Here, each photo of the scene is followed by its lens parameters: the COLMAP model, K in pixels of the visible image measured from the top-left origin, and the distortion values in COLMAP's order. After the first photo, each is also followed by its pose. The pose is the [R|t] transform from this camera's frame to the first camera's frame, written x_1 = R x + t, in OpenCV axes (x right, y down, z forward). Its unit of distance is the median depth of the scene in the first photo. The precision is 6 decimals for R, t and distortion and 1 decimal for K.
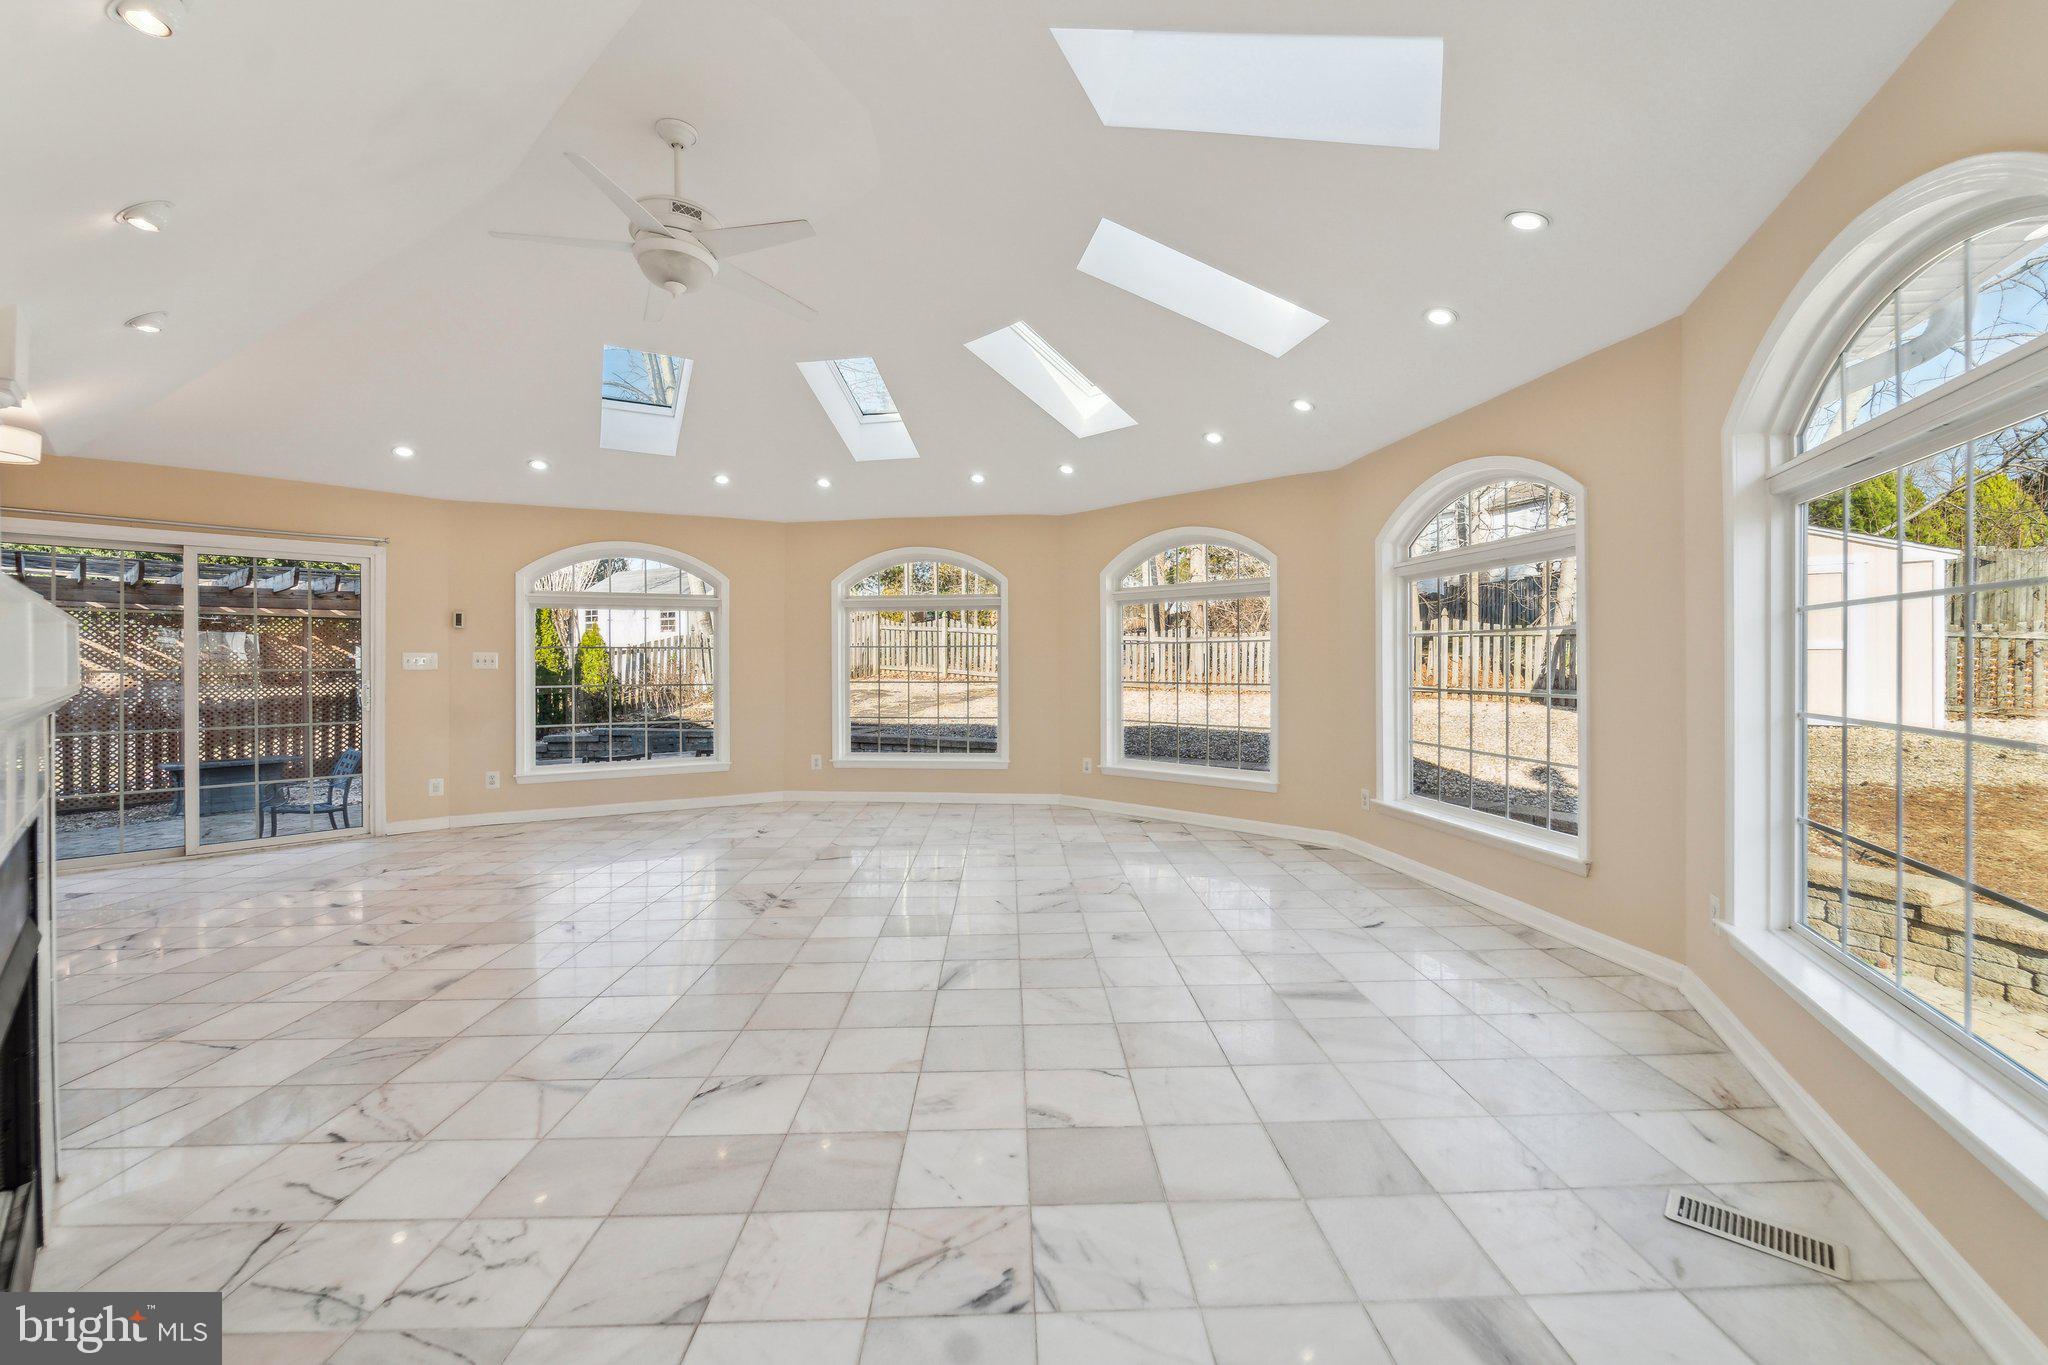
lens RADIAL K [[832.1, 0, 1035.4], [0, 832.1, 677.8], [0, 0, 1]] dist [0.001427, -0.001316]
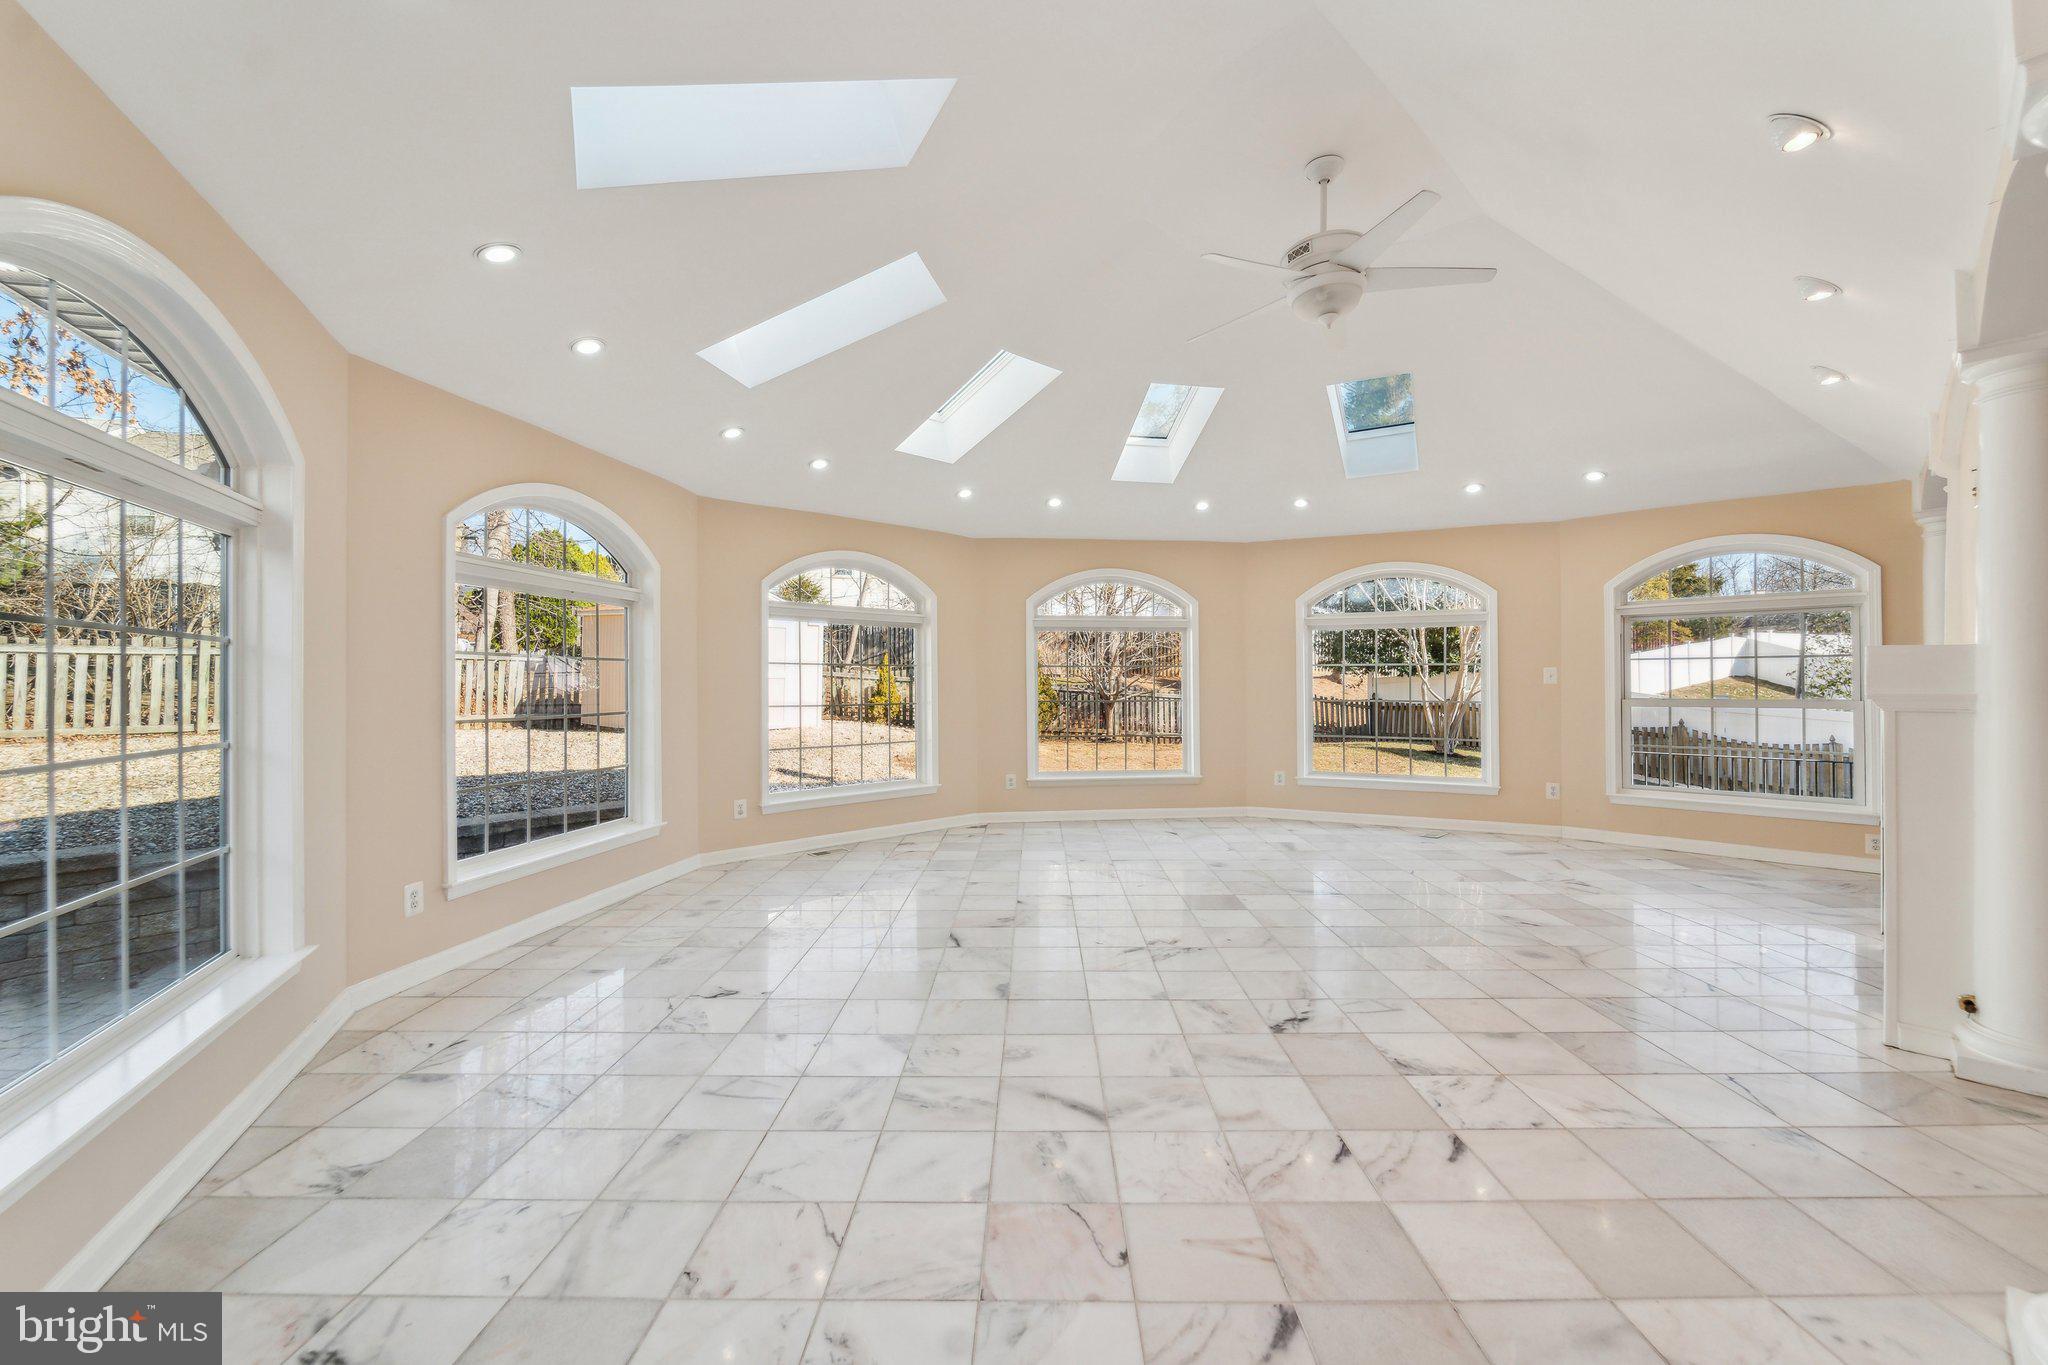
lens RADIAL K [[832.1, 0, 1035.4], [0, 832.1, 677.8], [0, 0, 1]] dist [0.001427, -0.001316]
pose [[0.046125, 0.004729, 0.998924, -1.035106], [0.029166, 0.999556, -0.006078, -0.014960], [-0.998510, 0.029415, 0.045967, 0.921455]]
